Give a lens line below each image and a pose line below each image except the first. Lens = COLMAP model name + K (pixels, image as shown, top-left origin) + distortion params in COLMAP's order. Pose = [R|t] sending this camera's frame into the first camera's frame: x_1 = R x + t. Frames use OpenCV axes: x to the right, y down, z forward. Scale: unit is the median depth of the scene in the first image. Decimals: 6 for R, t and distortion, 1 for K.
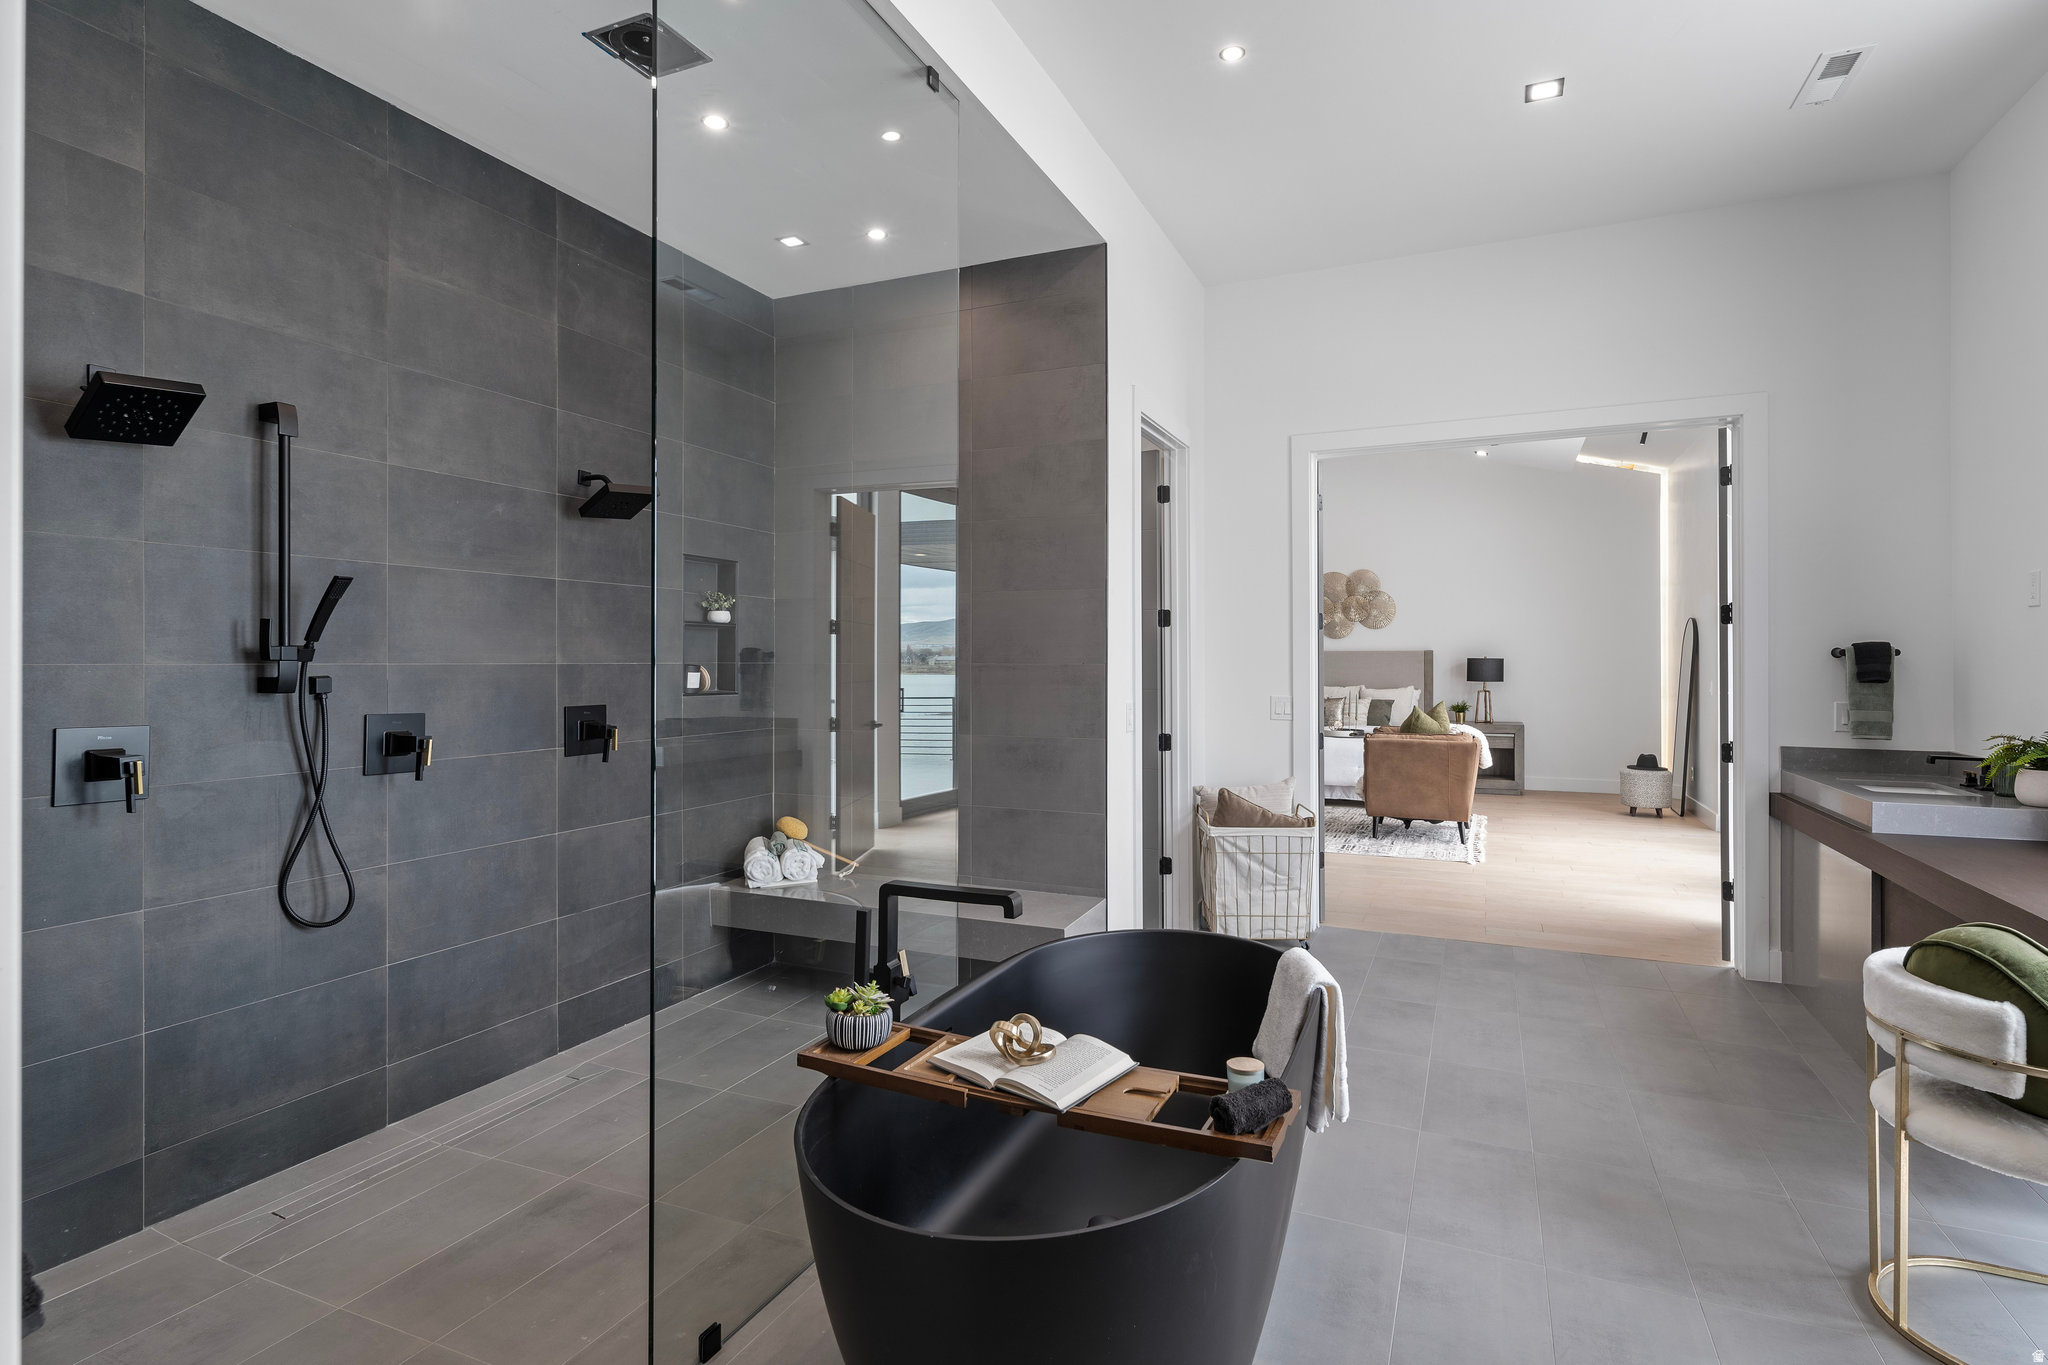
lens RADIAL K [[1008.9, 0, 1041.0], [0, 1008.9, 656.9], [0, 0, 1]] dist [-0.004065, 0.000405]
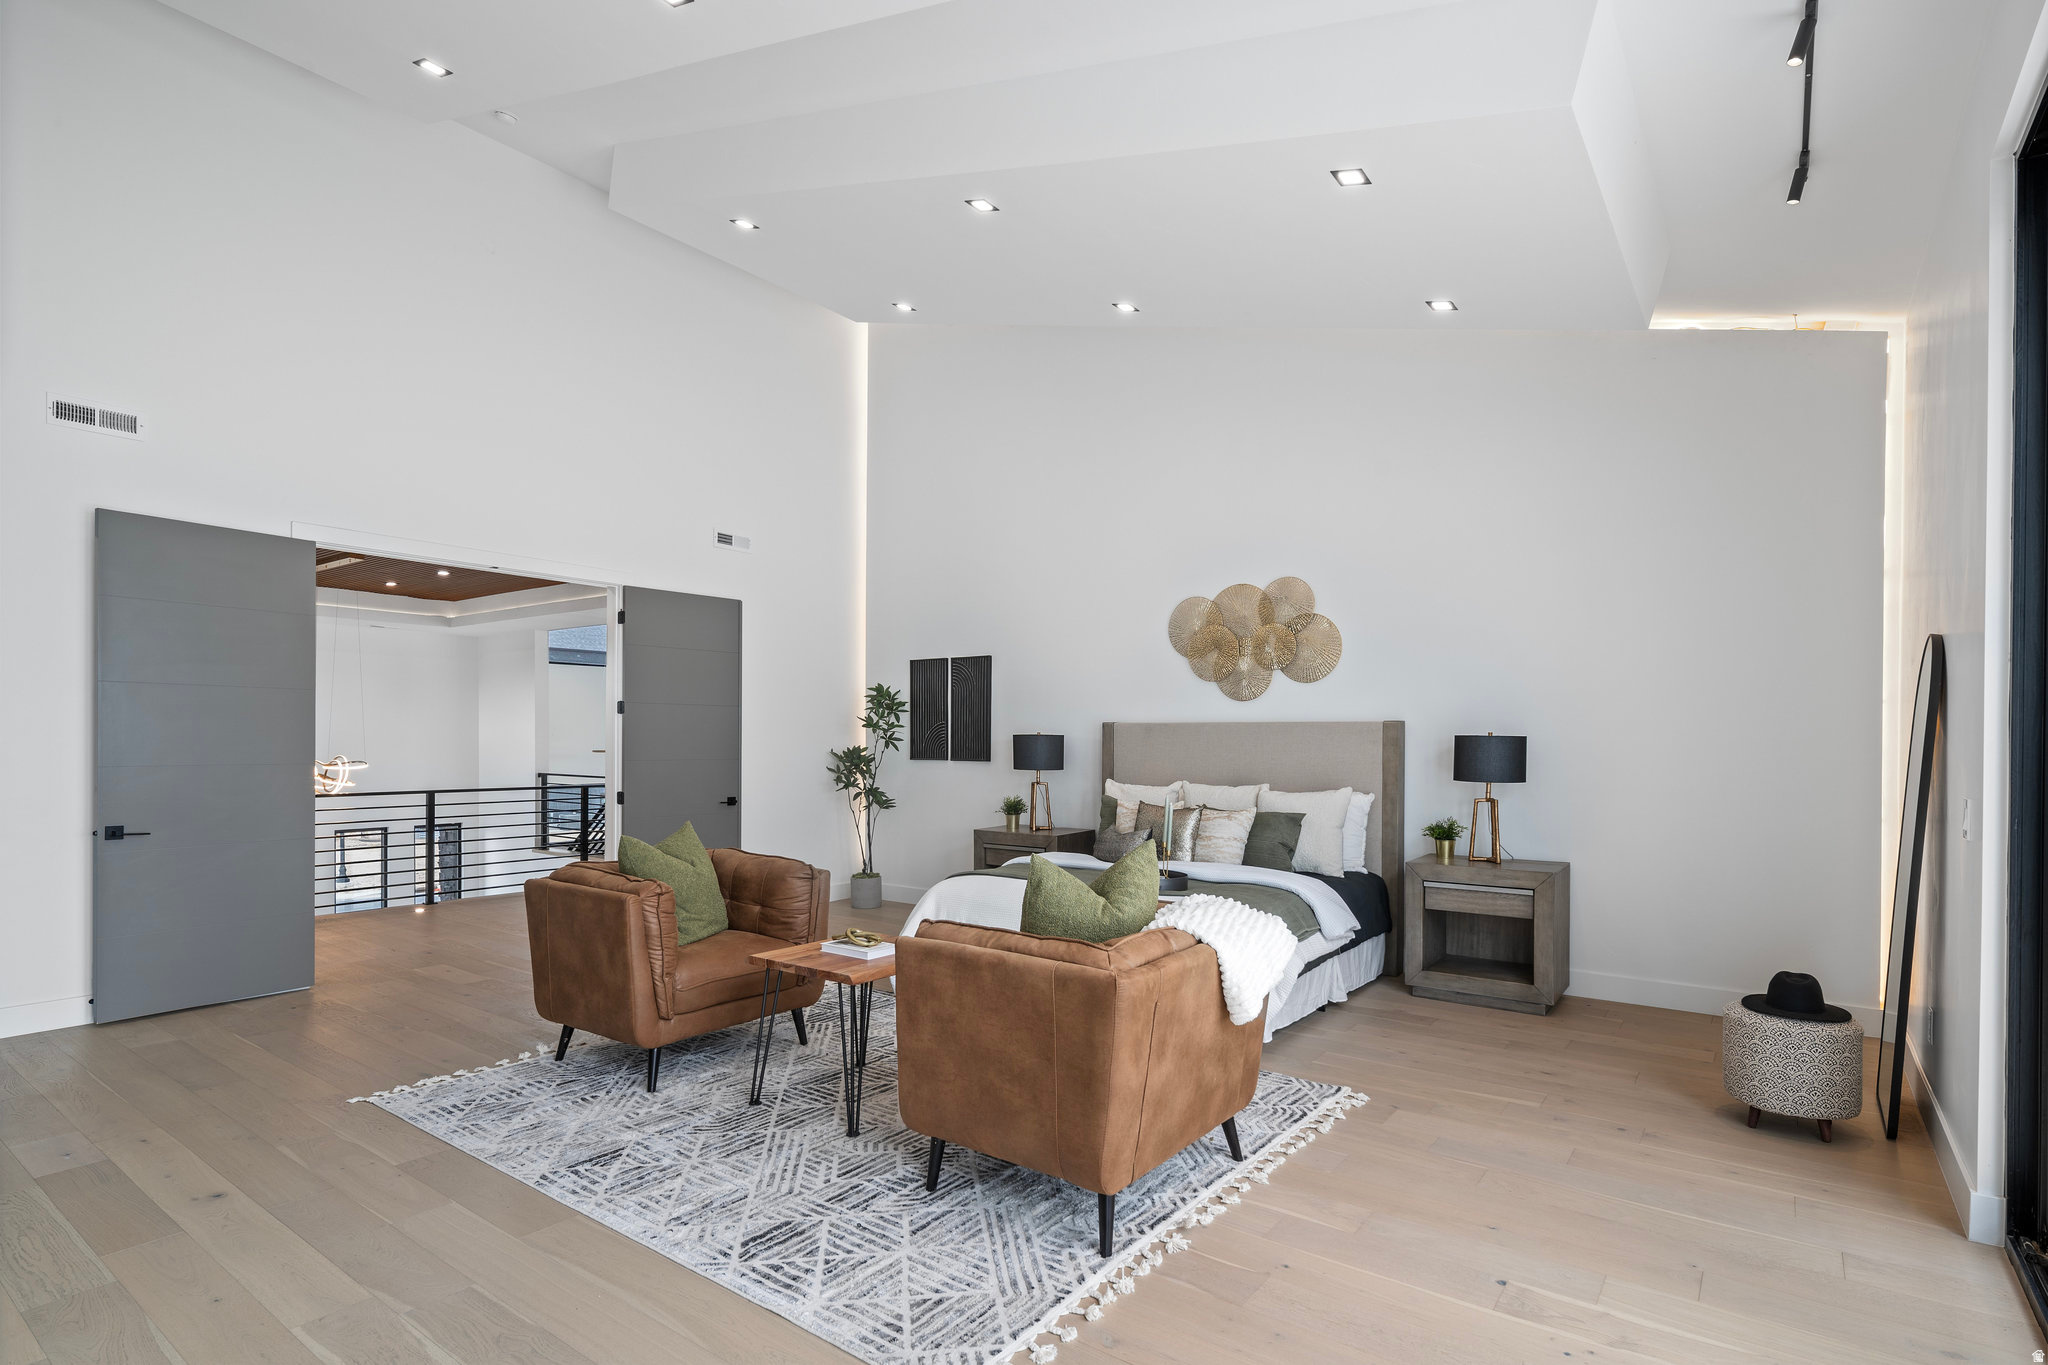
lens RADIAL K [[1008.9, 0, 1028.2], [0, 1008.9, 744.8], [0, 0, 1]] dist [-0.004065, 0.000405]
pose [[0.975718, 0.005488, -0.218962, 0.281282], [-0.002735, 0.999913, 0.012872, 0.000014], [0.219013, -0.011961, 0.975649, 0.392270]]
